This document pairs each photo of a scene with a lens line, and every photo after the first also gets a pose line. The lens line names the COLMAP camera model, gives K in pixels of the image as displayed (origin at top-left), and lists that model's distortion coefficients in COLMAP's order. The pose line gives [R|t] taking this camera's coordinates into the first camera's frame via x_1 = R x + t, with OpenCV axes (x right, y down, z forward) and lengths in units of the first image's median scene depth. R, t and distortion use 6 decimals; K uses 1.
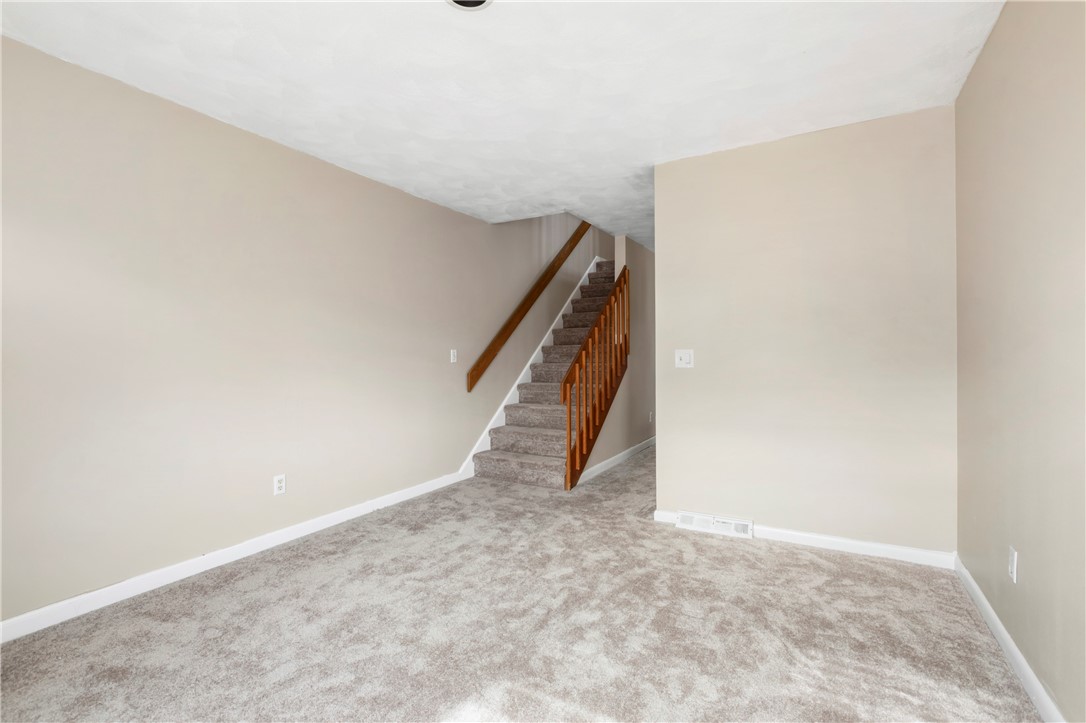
lens RADIAL K [[495.9, 0, 555.7], [0, 495.9, 356.1], [0, 0, 1]] dist [-0.000937, 0.001077]
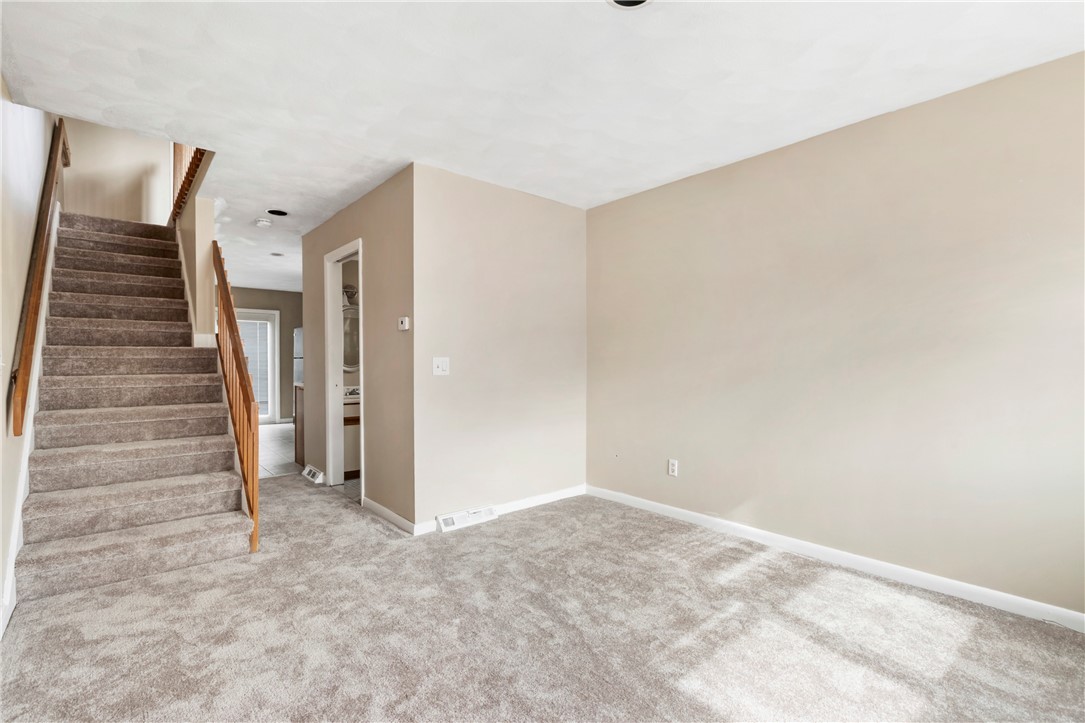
lens RADIAL K [[495.4, 0, 558.8], [0, 495.4, 364.0], [0, 0, 1]] dist [-0.000937, 0.001077]
pose [[0.316948, 0.005577, 0.948427, -0.647758], [-0.001551, 0.999984, -0.005362, 0.005300], [-0.948442, 0.000228, 0.316951, 0.455944]]
